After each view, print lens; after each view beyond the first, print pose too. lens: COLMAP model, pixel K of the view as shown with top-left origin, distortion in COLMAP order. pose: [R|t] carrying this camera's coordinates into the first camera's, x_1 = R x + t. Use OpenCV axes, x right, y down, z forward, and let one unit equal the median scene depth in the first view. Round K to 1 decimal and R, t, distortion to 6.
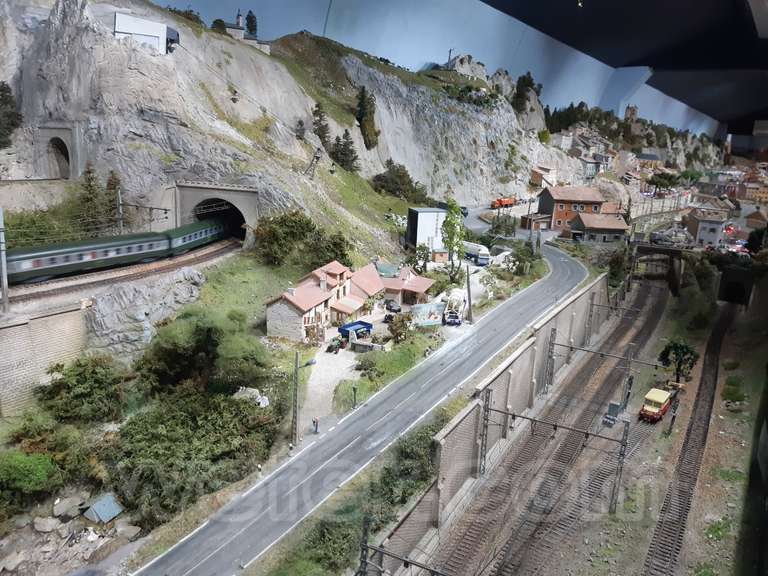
lens RADIAL K [[599.1, 0, 383.5], [0, 599.1, 280.5], [0, 0, 1]] dist [0.072098, -0.146822]
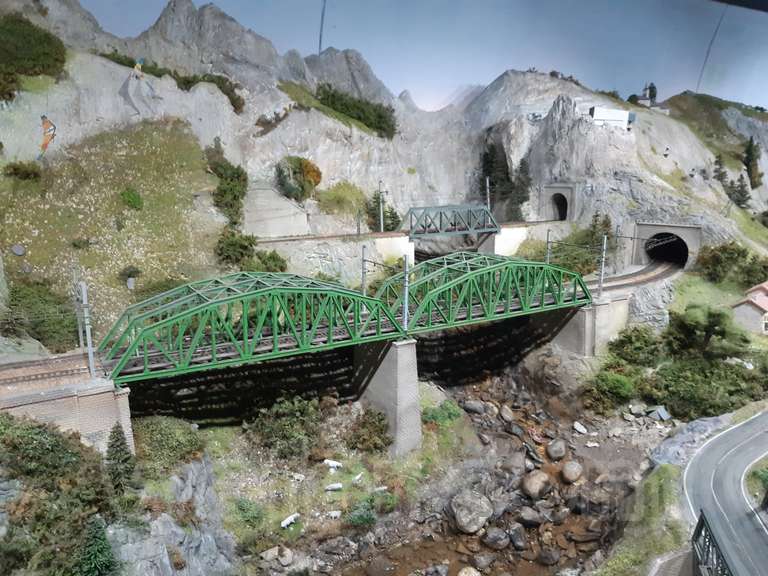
lens RADIAL K [[599.1, 0, 383.5], [0, 599.1, 280.5], [0, 0, 1]] dist [0.072098, -0.146822]
pose [[0.899656, 0.034091, -0.435266, -0.263756], [-0.058620, 0.997352, -0.043049, 0.074079], [0.432646, 0.064244, 0.899272, -0.542158]]
